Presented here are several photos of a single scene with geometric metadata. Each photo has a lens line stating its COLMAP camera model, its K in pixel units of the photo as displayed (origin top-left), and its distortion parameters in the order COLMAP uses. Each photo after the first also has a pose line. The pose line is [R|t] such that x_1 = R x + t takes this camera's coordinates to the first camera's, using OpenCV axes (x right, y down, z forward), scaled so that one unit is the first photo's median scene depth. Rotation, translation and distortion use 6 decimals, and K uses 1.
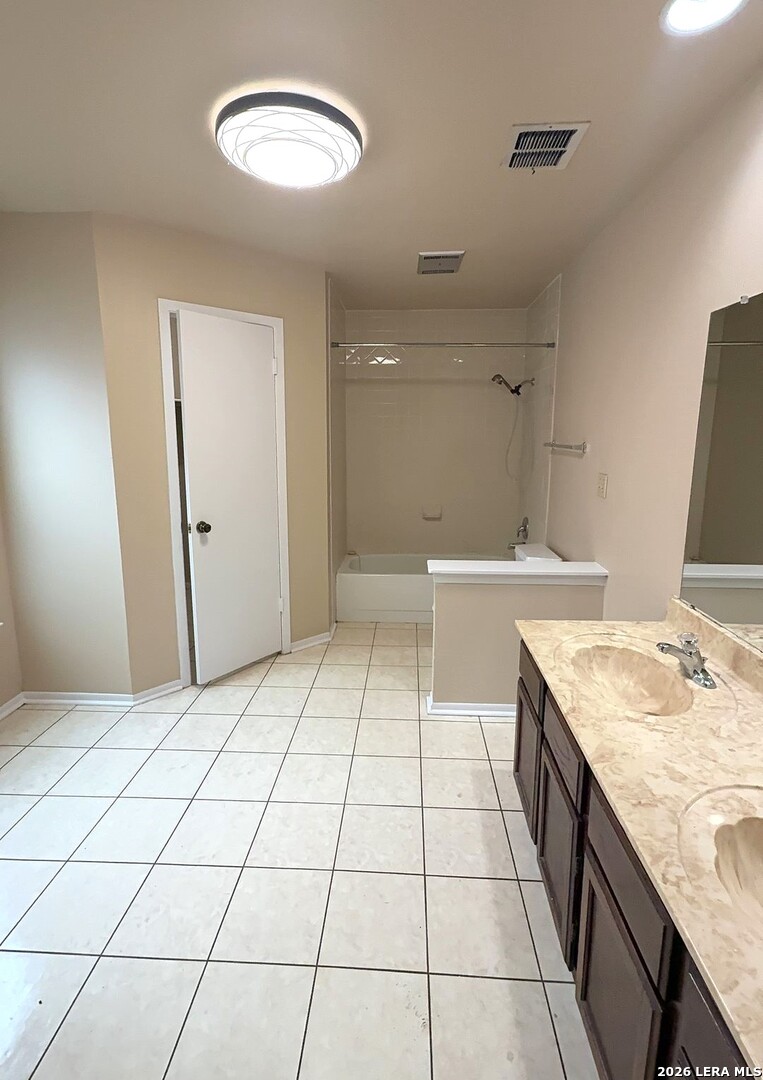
lens RADIAL K [[522.4, 0, 379.4], [0, 522.4, 535.0], [0, 0, 1]] dist [-0.000219, 0.000017]
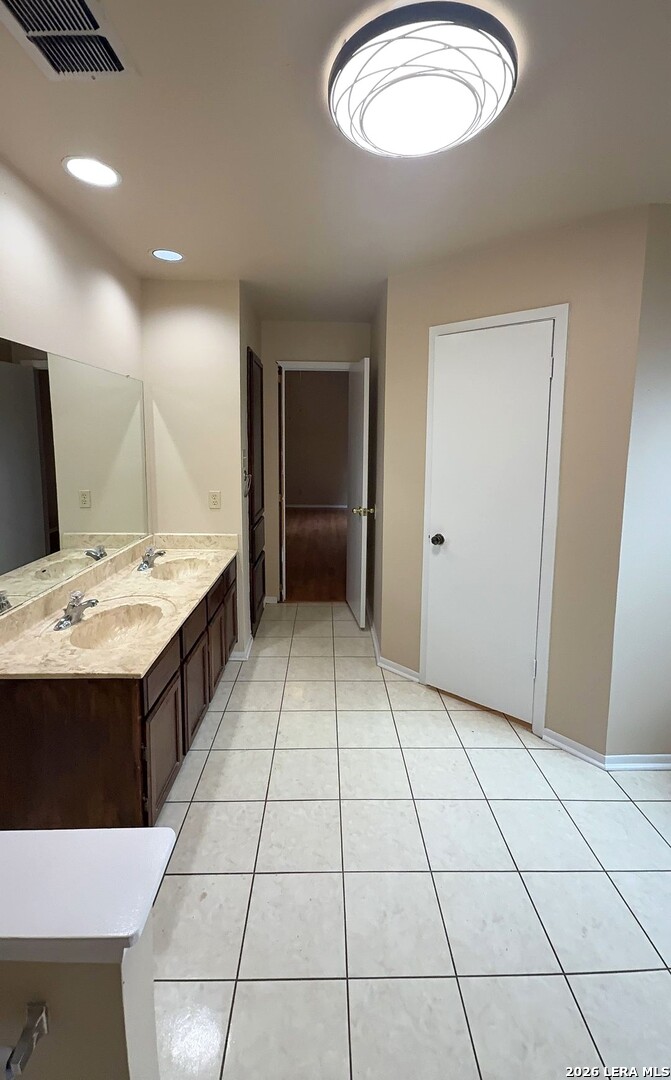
lens RADIAL K [[659.6, 0, 337.0], [0, 659.6, 539.2], [0, 0, 1]] dist [0.034832, 0.000932]
pose [[-0.998232, -0.001304, -0.059429, 0.011143], [-0.021838, 0.937898, 0.346223, -0.441532], [0.055287, 0.346909, -0.936268, 2.072337]]
